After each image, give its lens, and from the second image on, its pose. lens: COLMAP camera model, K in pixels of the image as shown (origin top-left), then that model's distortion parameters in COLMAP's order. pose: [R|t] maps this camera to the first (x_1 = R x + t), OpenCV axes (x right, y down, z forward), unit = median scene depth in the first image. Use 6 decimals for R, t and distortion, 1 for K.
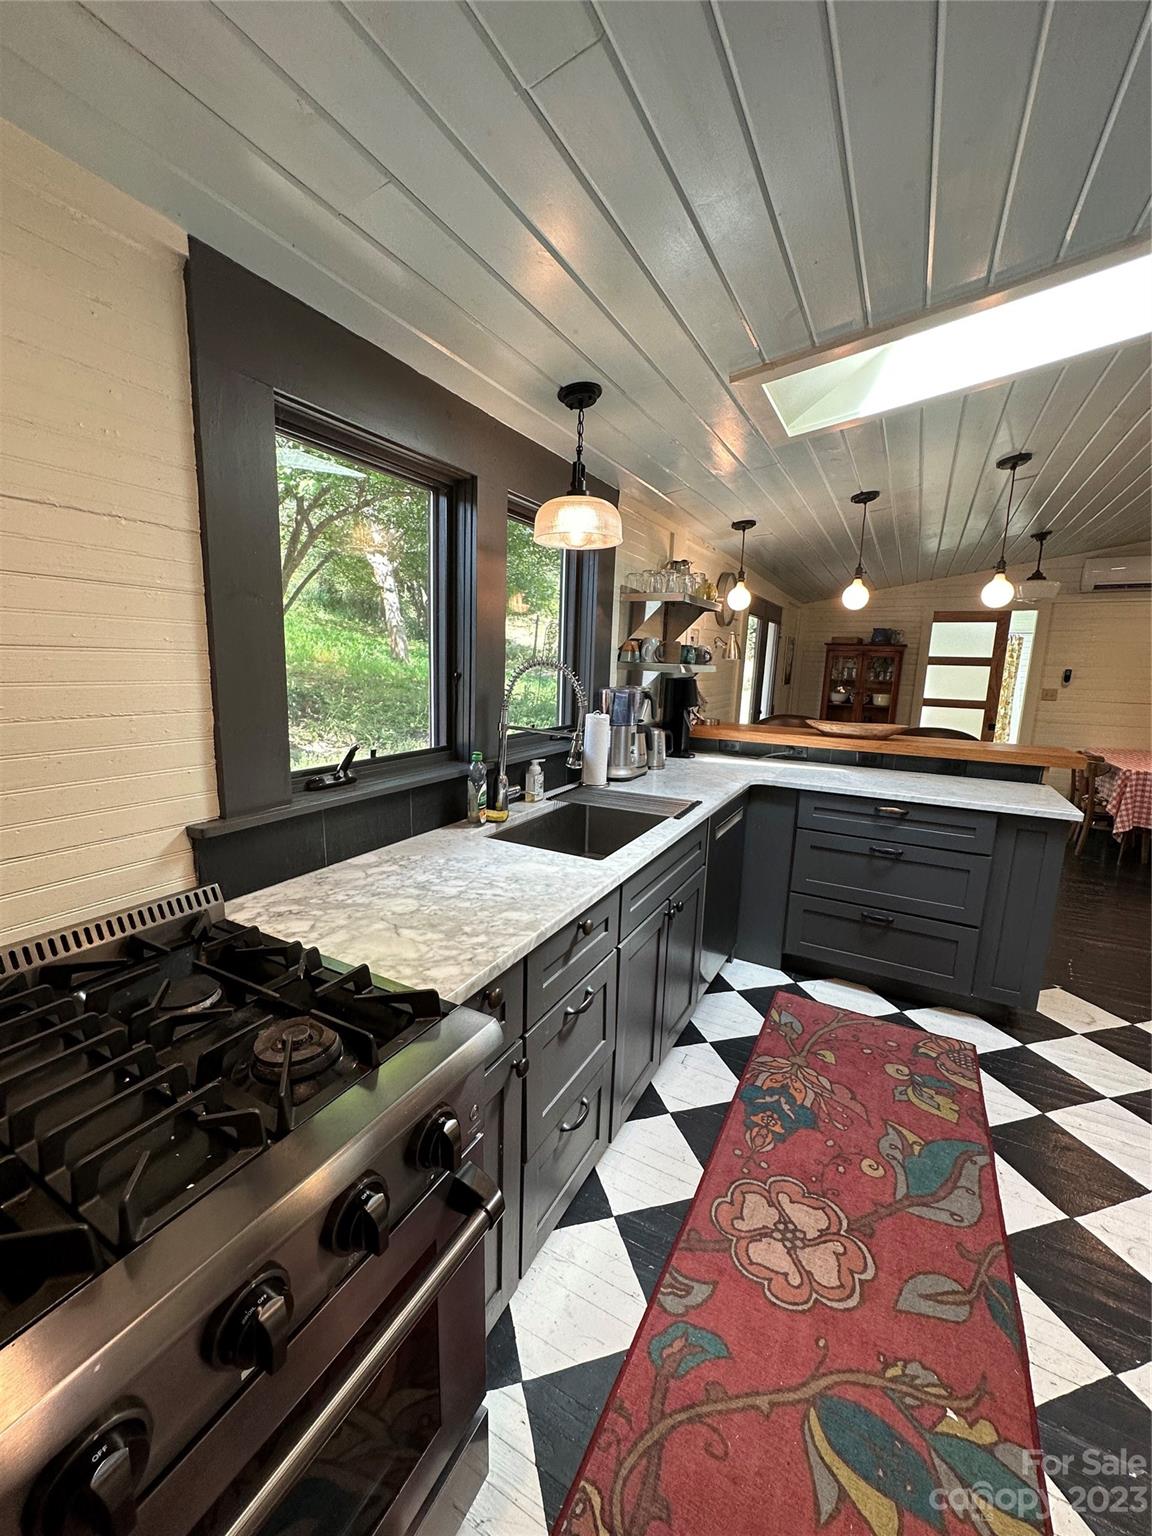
lens RADIAL K [[608.4, 0, 571.1], [0, 608.4, 765.5], [0, 0, 1]] dist [-0.004612, 0.000200]
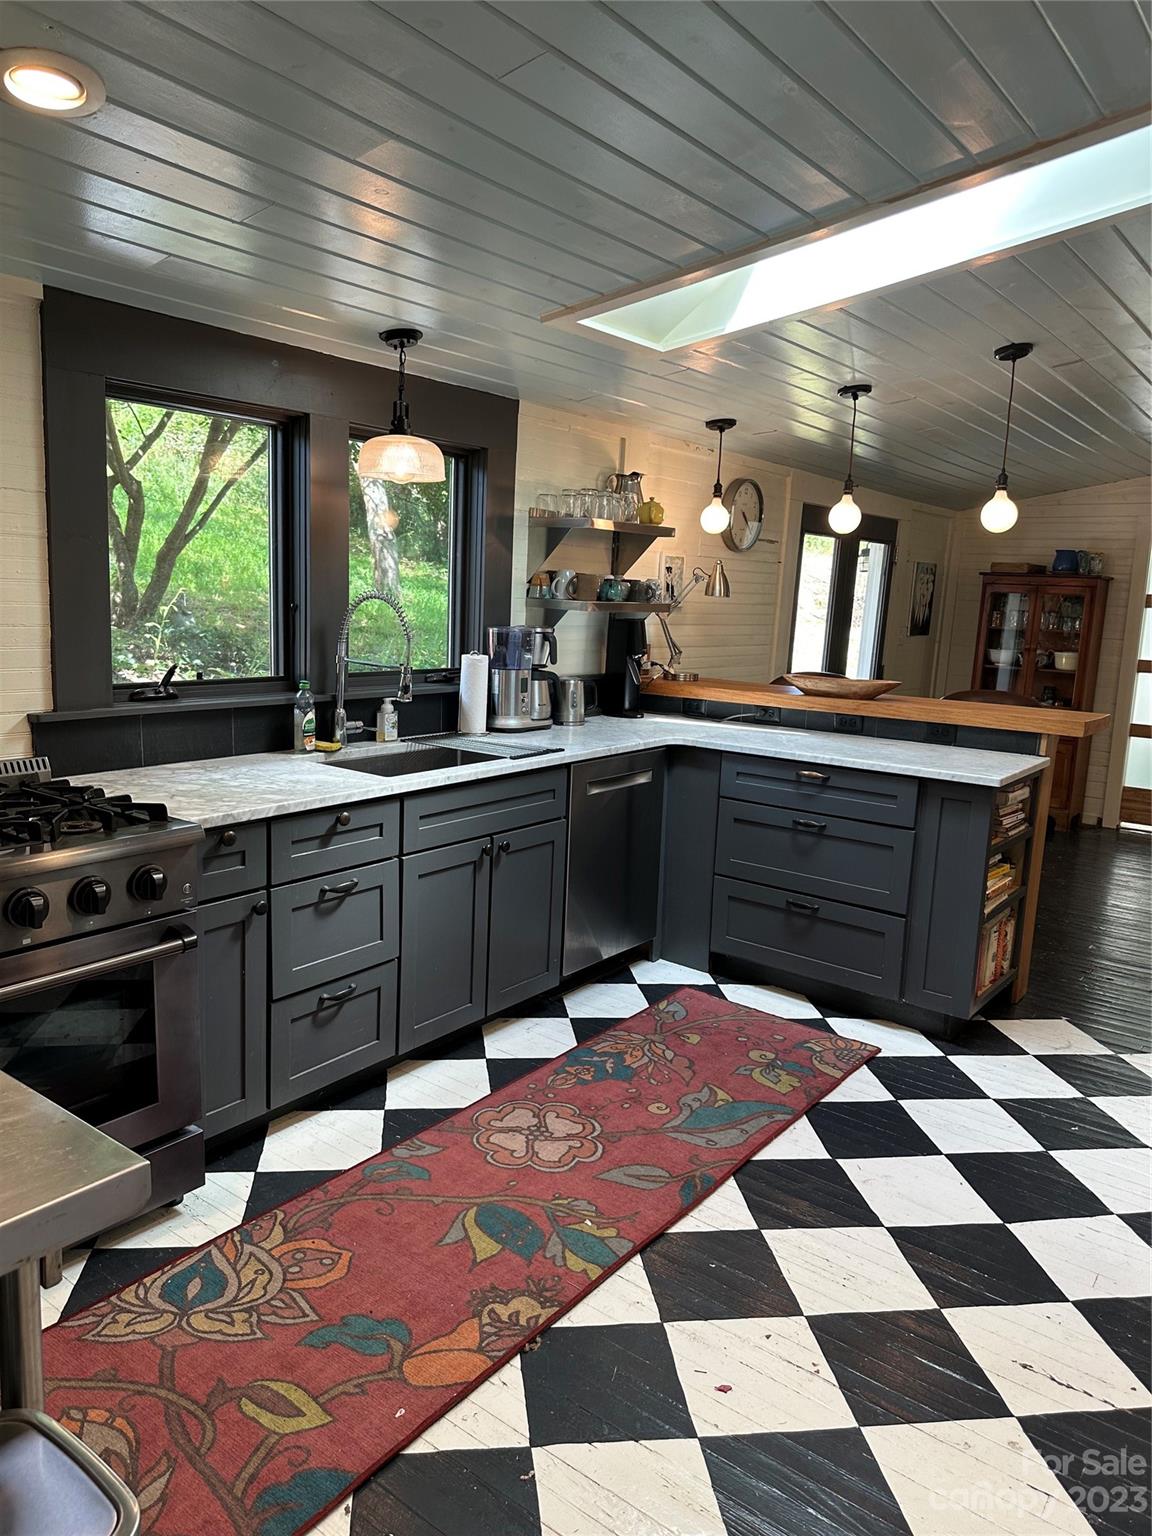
lens RADIAL K [[1080.5, 0, 570.6], [0, 1080.5, 774.6], [0, 0, 1]] dist [0.098231, -0.168263]
pose [[0.987337, 0.038356, -0.153930, 0.490336], [-0.039517, 0.999209, -0.004485, 0.106895], [0.153636, 0.010511, 0.988072, -0.634781]]
